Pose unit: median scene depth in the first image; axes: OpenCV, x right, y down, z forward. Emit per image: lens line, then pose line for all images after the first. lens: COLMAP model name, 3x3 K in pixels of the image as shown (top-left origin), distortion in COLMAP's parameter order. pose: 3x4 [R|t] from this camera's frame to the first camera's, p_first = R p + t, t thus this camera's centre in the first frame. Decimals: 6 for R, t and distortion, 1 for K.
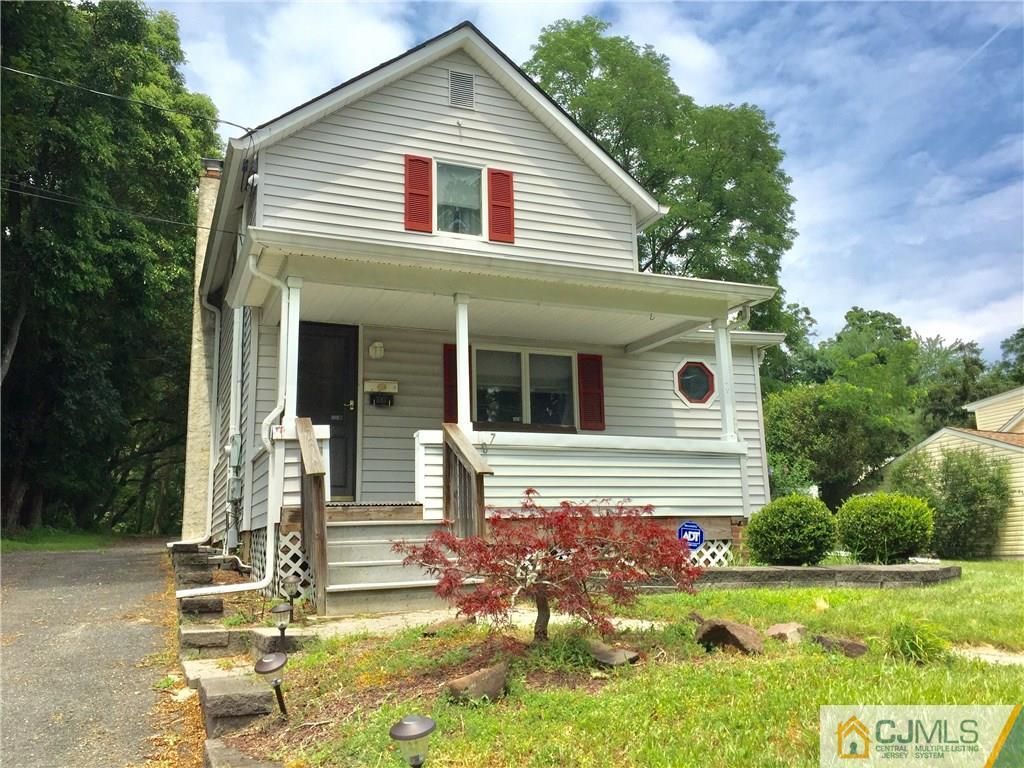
lens RADIAL K [[880.2, 0, 515.9], [0, 880.2, 378.0], [0, 0, 1]] dist [0.084571, -0.117192]
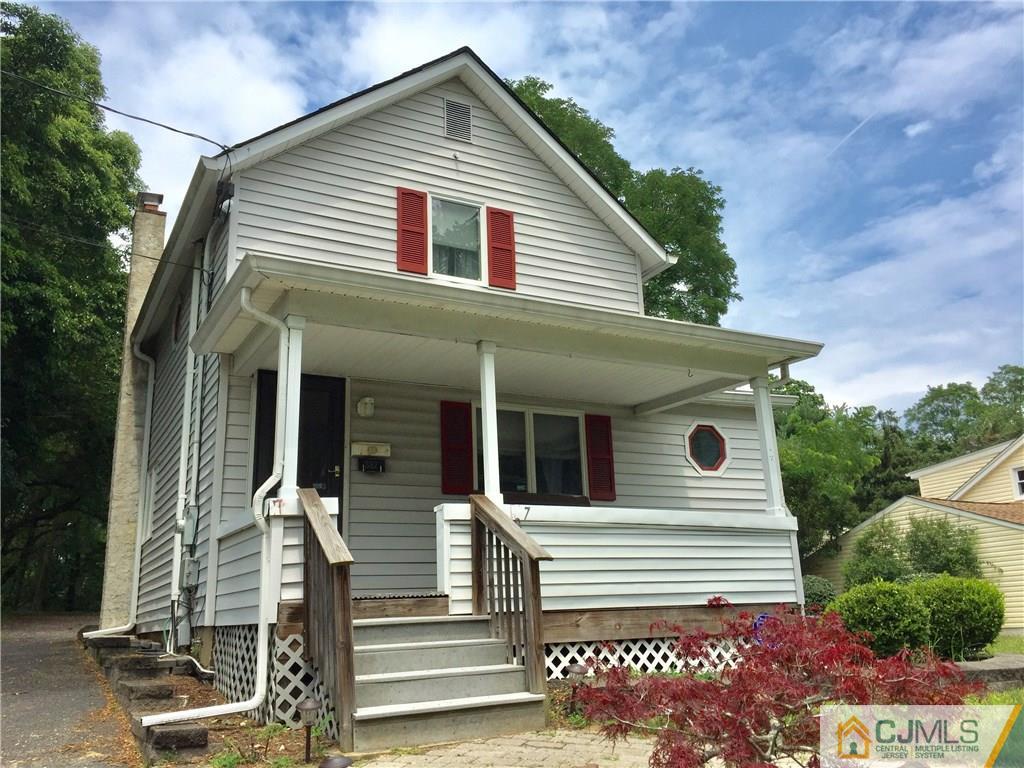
lens RADIAL K [[880.2, 0, 517.3], [0, 880.2, 378.5], [0, 0, 1]] dist [0.084571, -0.117192]
pose [[0.994066, 0.017368, 0.107385, -0.094490], [-0.009771, 0.997438, -0.070868, 0.000226], [-0.108341, 0.069398, 0.991689, 0.118224]]
